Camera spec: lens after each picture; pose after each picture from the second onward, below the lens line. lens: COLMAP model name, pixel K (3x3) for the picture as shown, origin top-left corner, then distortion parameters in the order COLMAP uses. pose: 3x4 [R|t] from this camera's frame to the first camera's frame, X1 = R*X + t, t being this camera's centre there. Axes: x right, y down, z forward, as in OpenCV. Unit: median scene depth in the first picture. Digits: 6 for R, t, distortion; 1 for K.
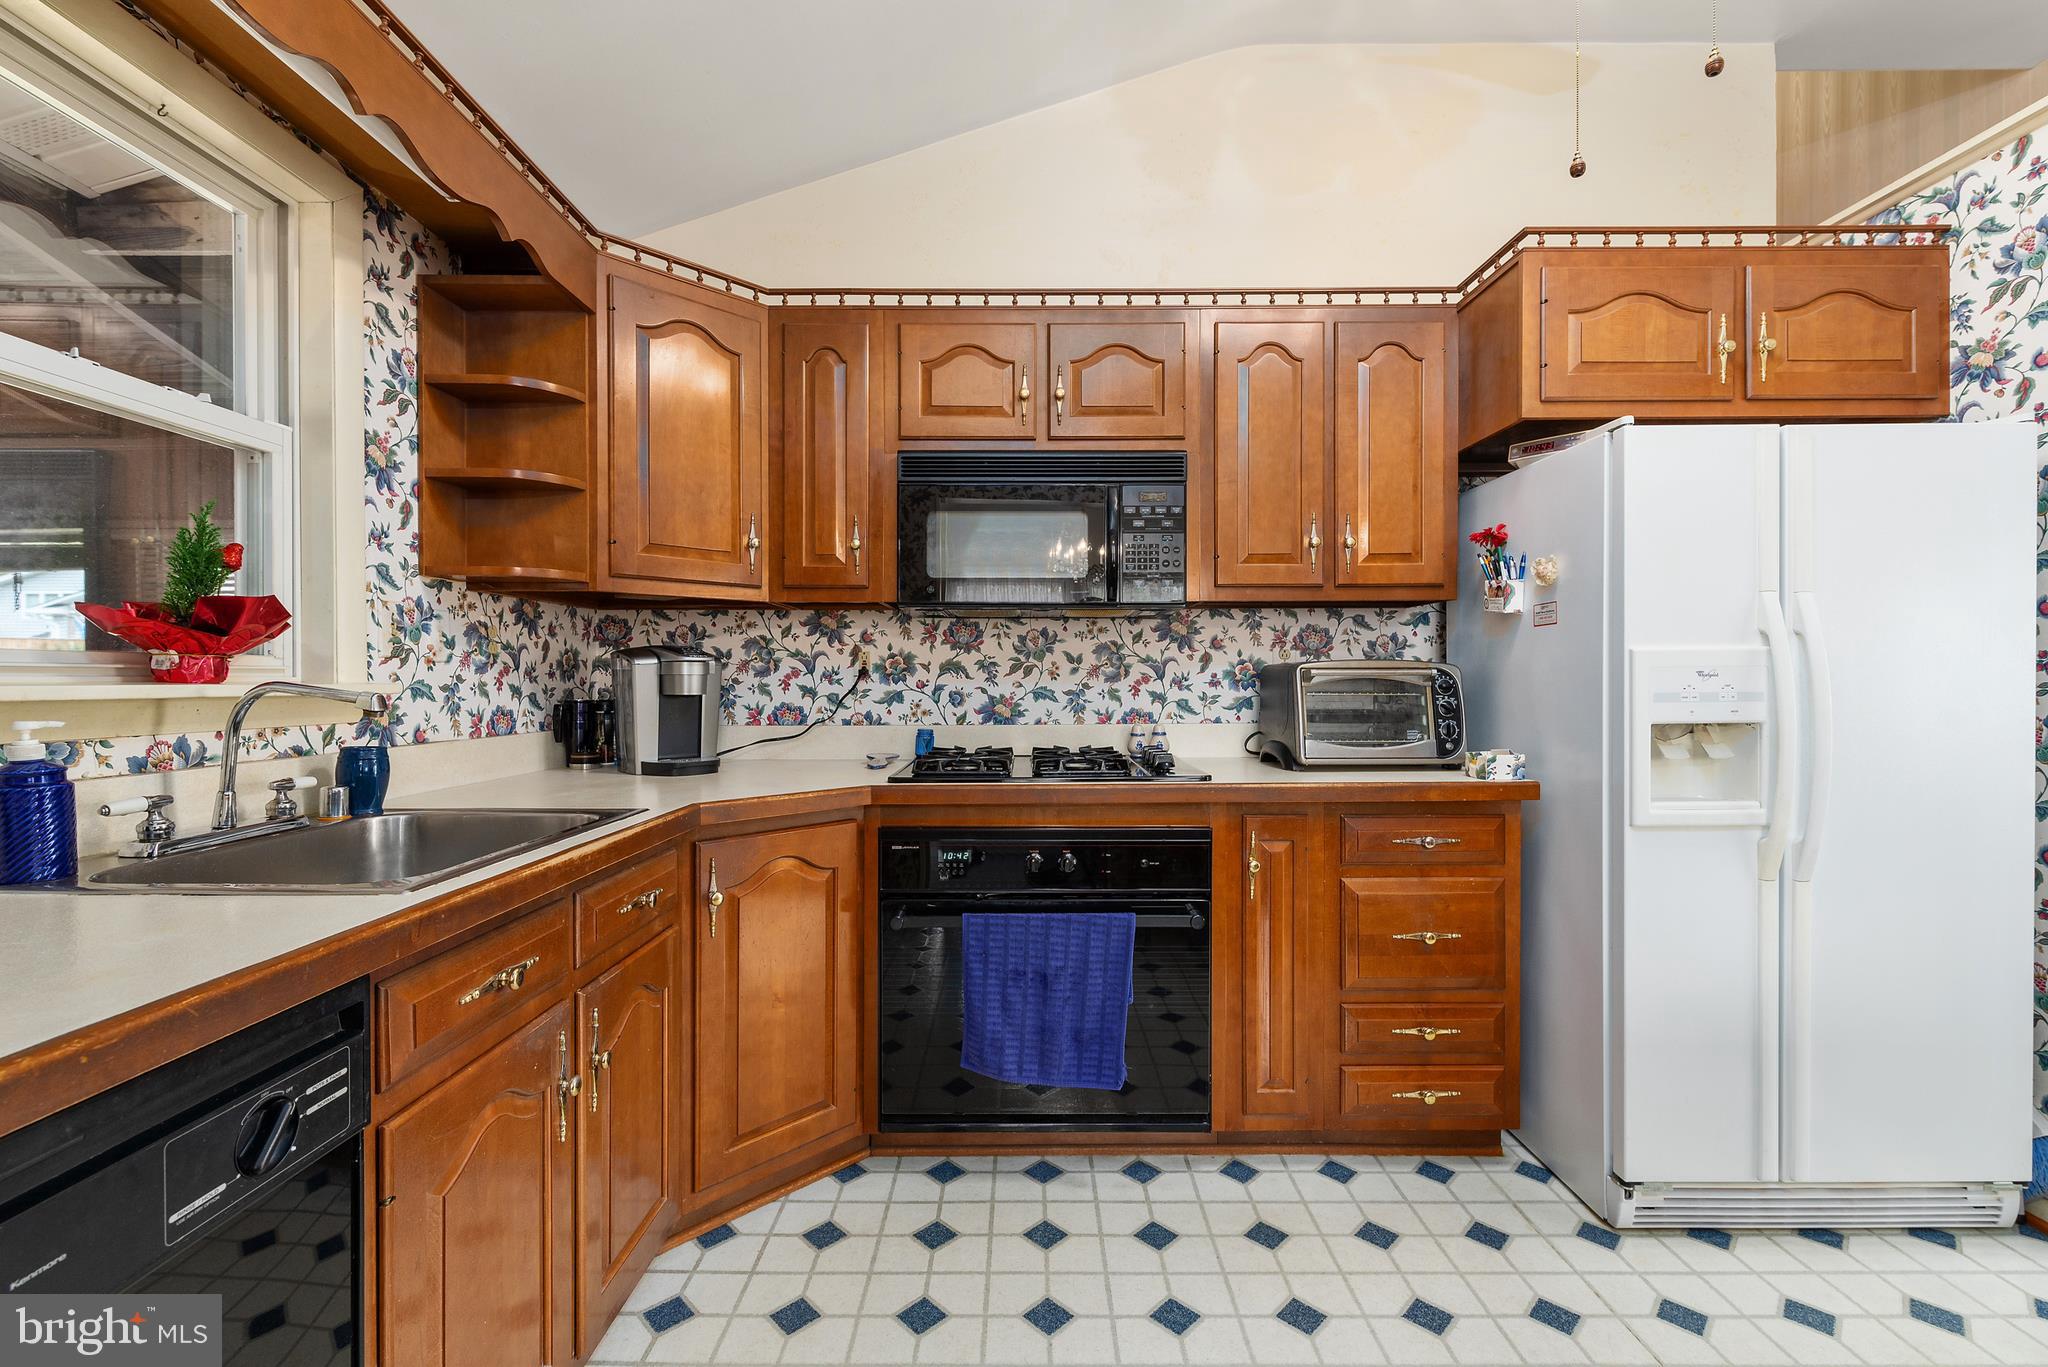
lens RADIAL K [[863.5, 0, 1024.4], [0, 863.5, 680.5], [0, 0, 1]] dist [0.004786, -0.001560]
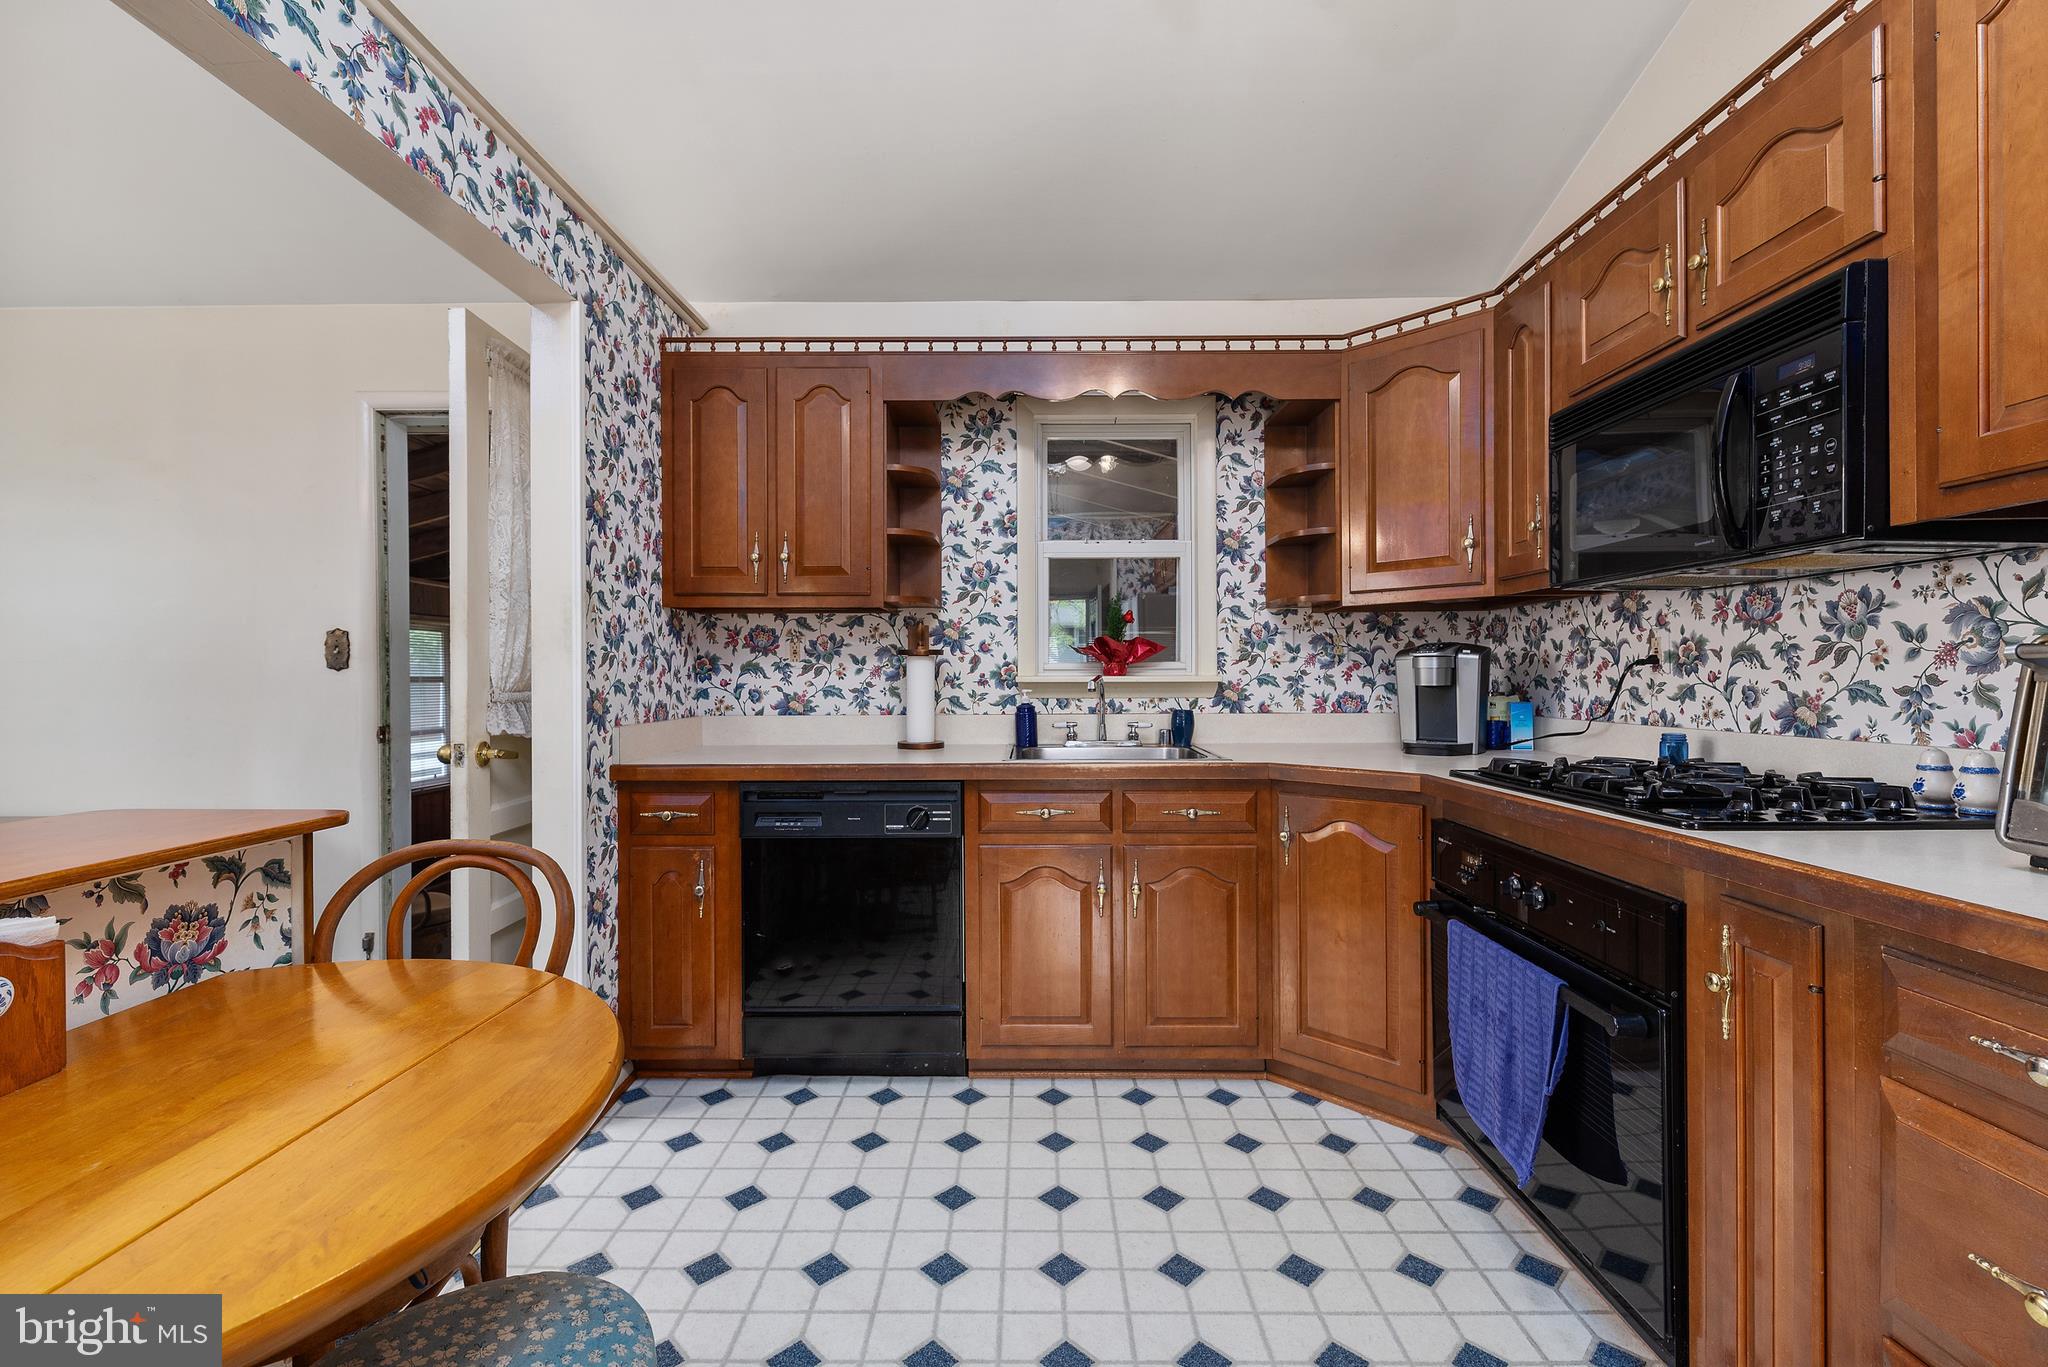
lens RADIAL K [[863.5, 0, 1026.0], [0, 863.5, 681.2], [0, 0, 1]] dist [0.004786, -0.001560]
pose [[-0.000400, 0.005103, -0.999987, 0.648722], [0.001791, 0.999985, 0.005102, 0.003358], [0.999998, -0.001789, -0.000410, 0.396552]]
